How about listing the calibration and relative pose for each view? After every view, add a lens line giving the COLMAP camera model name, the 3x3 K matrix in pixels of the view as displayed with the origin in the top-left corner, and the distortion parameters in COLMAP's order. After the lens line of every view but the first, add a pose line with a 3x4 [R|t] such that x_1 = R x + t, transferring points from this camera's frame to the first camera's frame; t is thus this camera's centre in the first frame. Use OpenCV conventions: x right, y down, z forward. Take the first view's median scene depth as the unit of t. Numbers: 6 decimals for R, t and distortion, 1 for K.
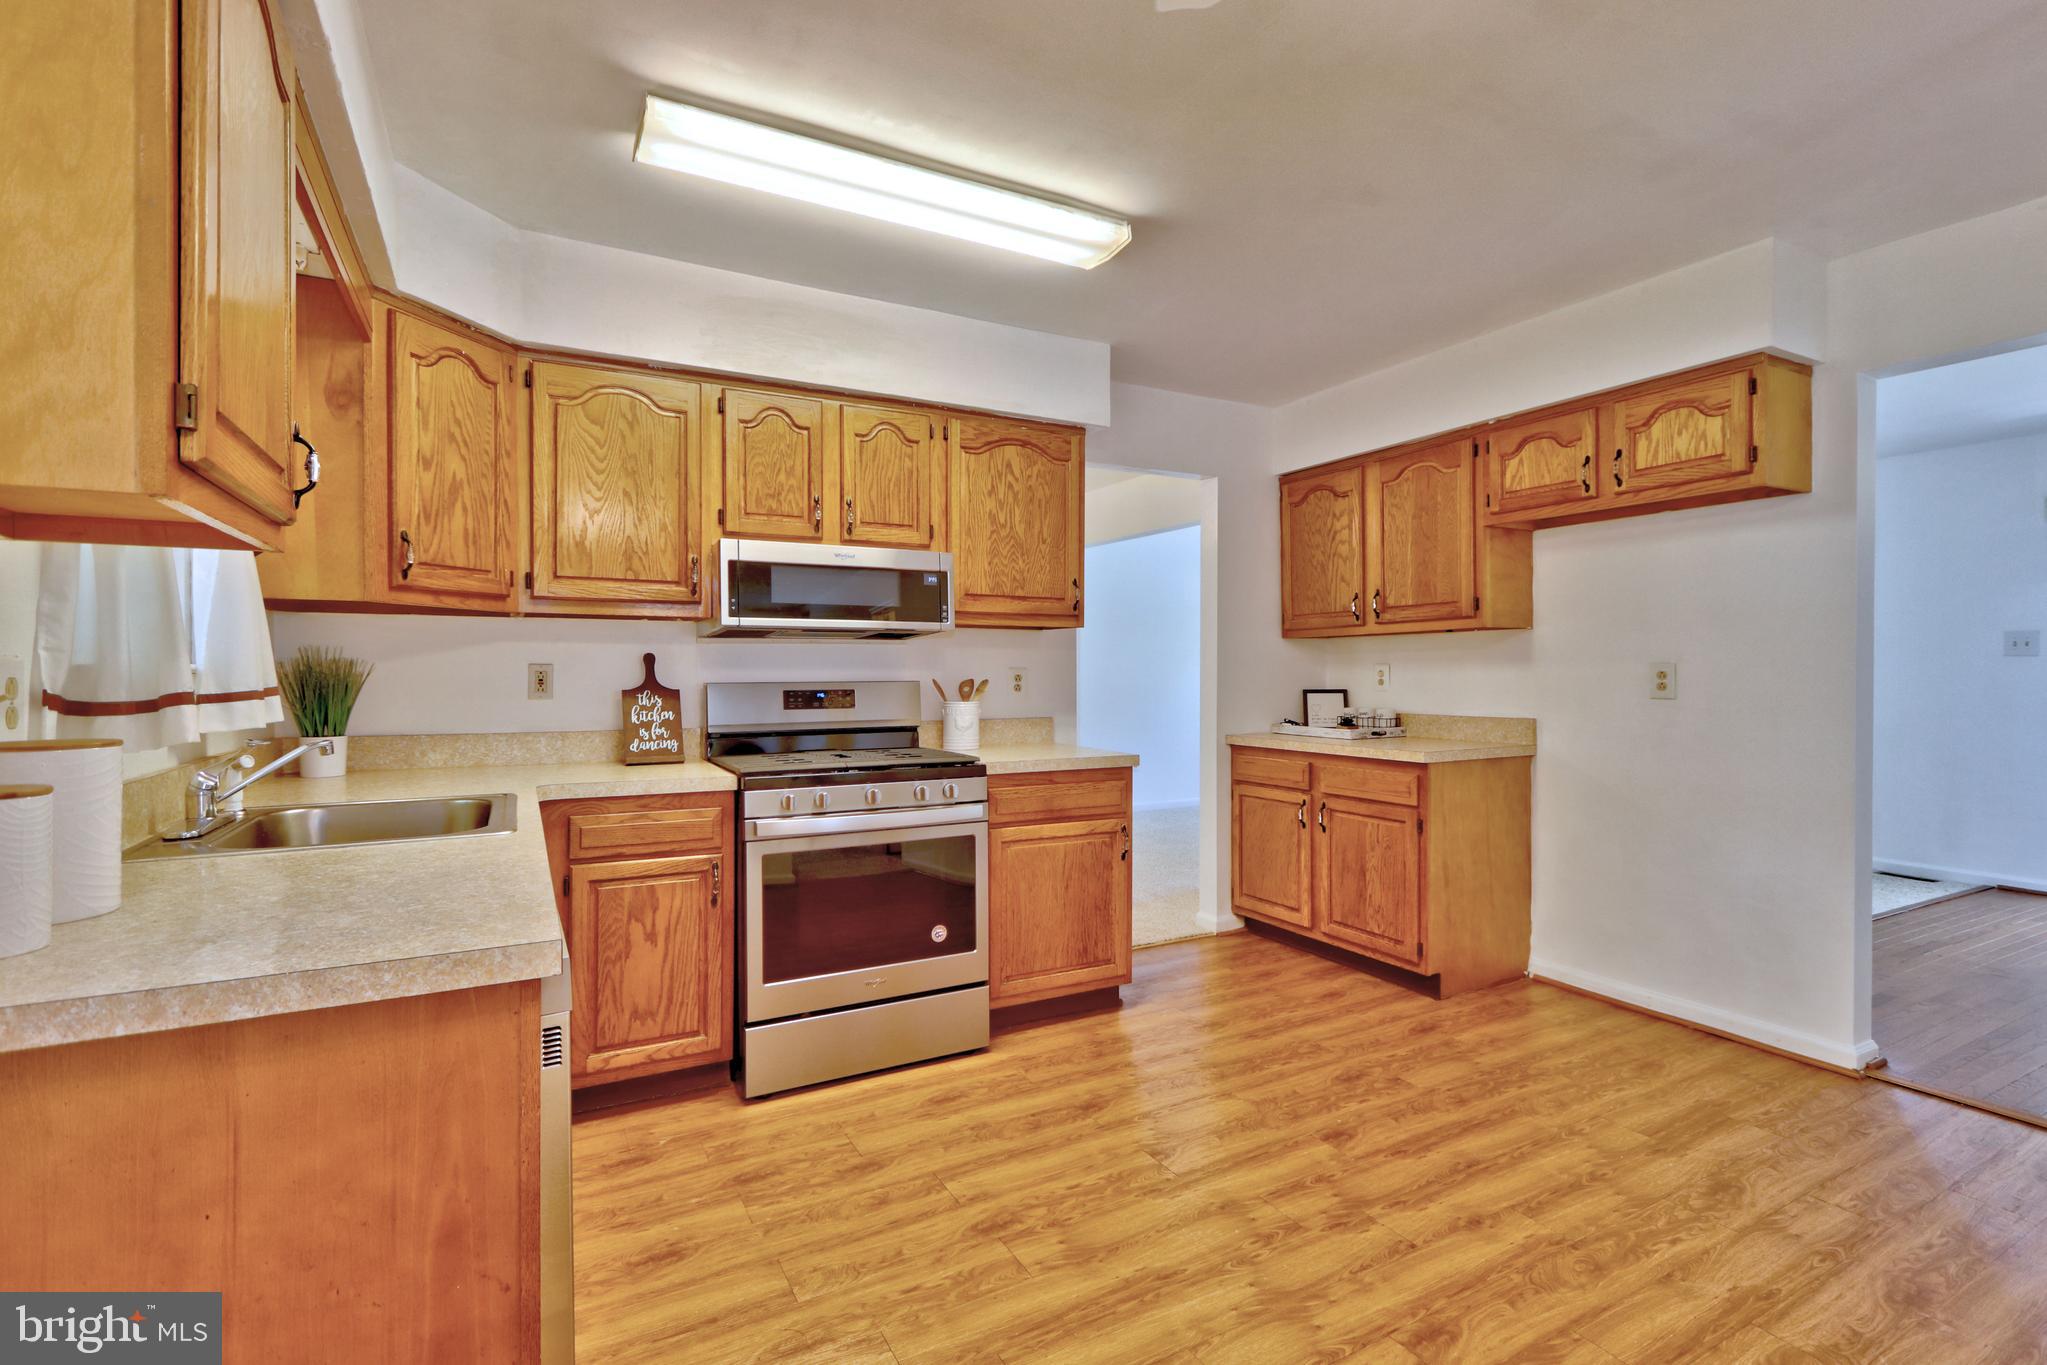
lens RADIAL K [[976.7, 0, 1016.0], [0, 976.7, 670.4], [0, 0, 1]] dist [0.002317, 0.000374]
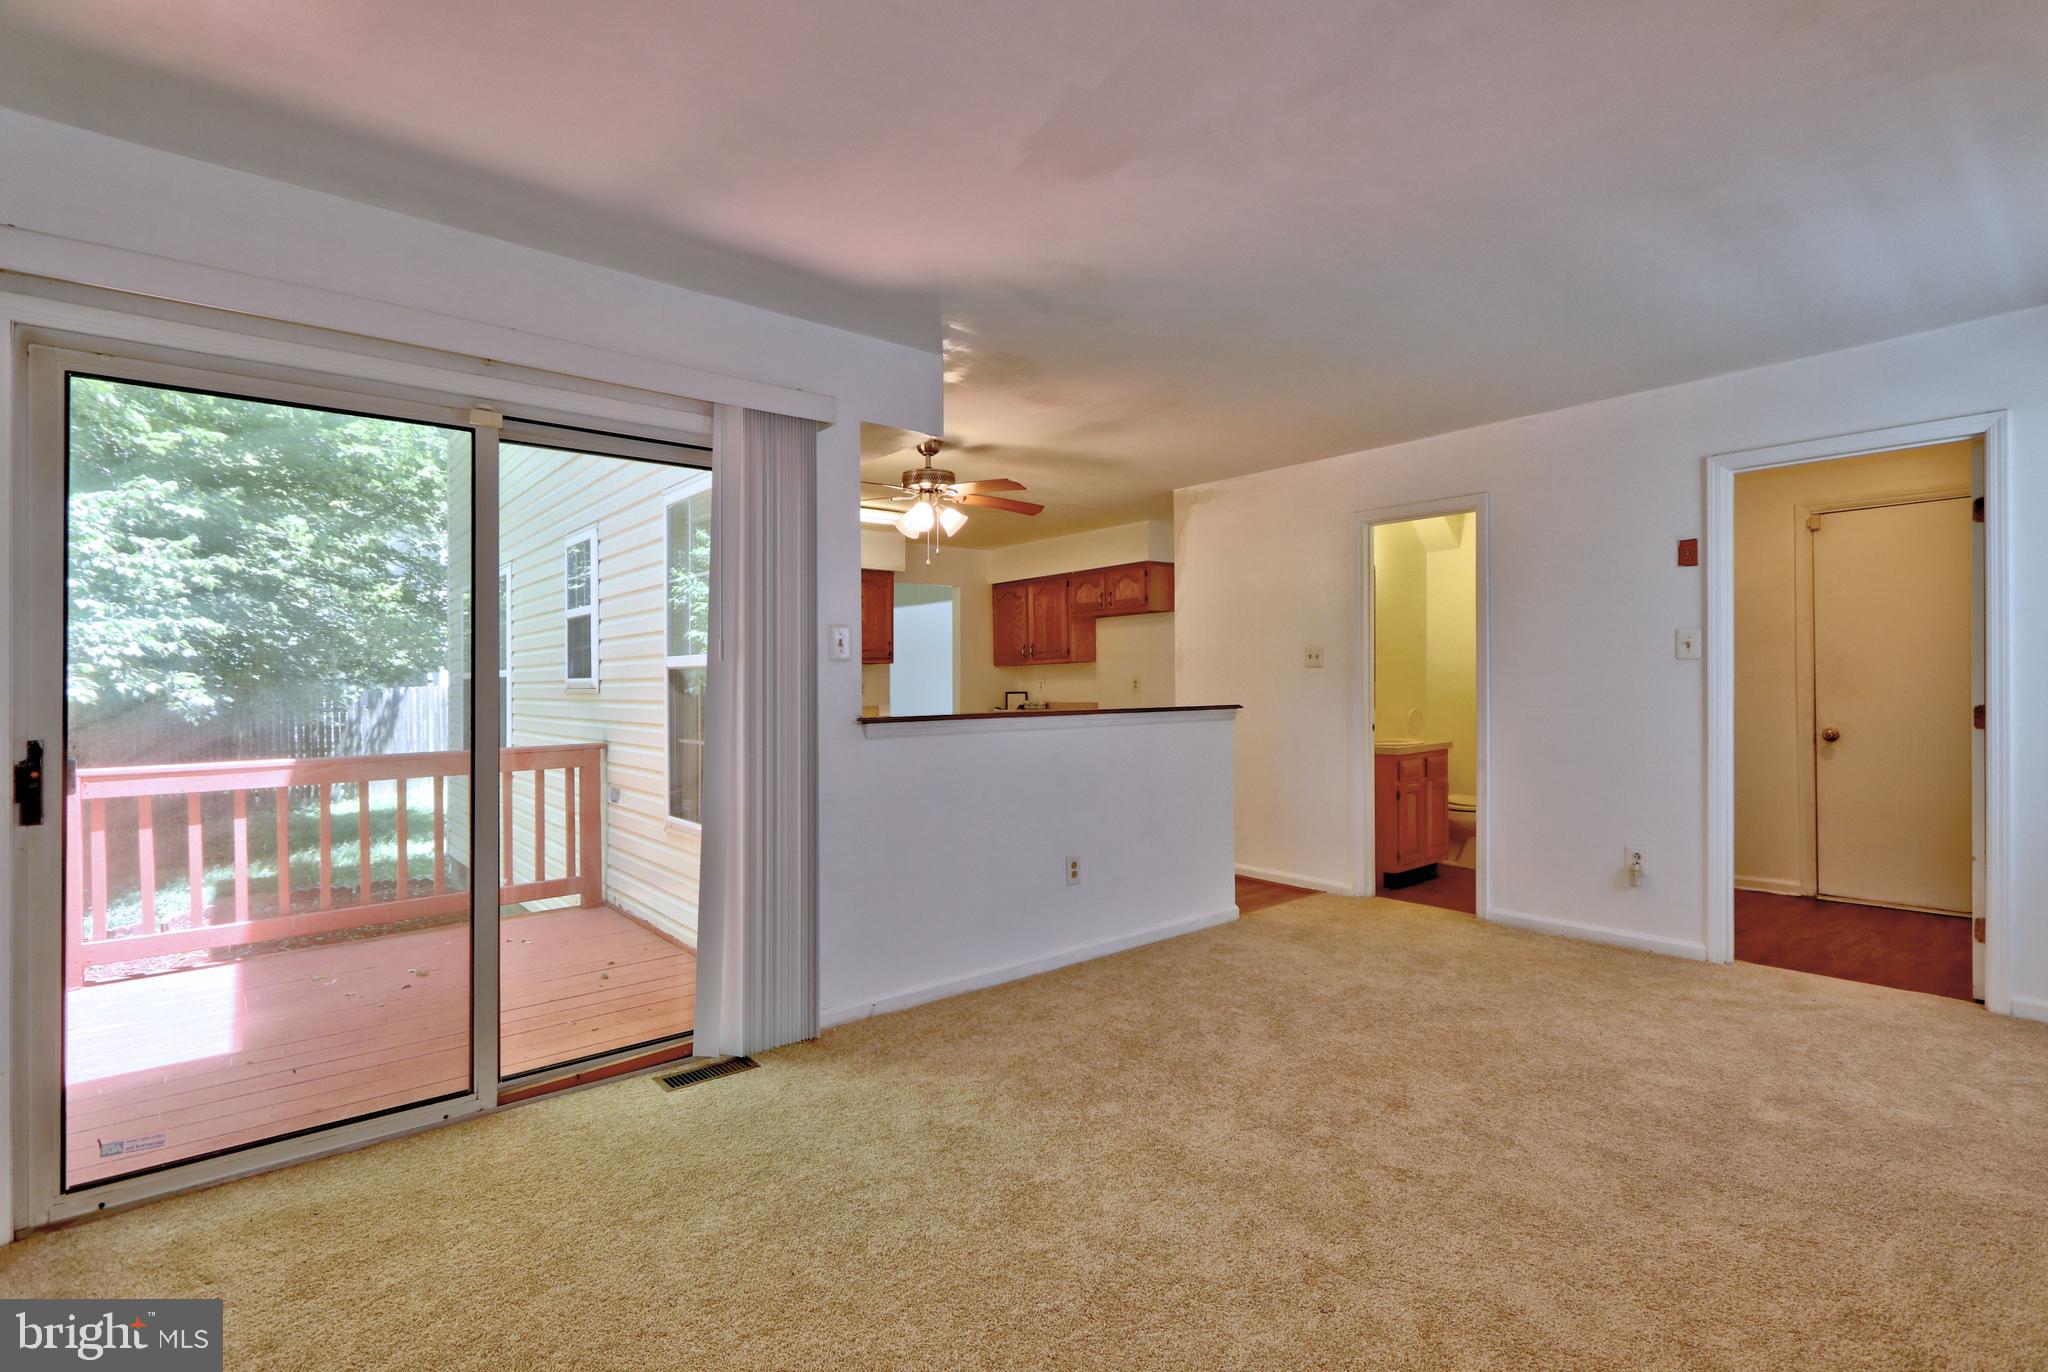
lens RADIAL K [[944.3, 0, 1026.6], [0, 944.3, 676.7], [0, 0, 1]] dist [0.002113, 0.000077]
pose [[0.978677, -0.004523, 0.205353, -0.084451], [0.006966, 0.999913, -0.011177, 0.015430], [-0.205285, 0.012370, 0.978624, -1.297581]]
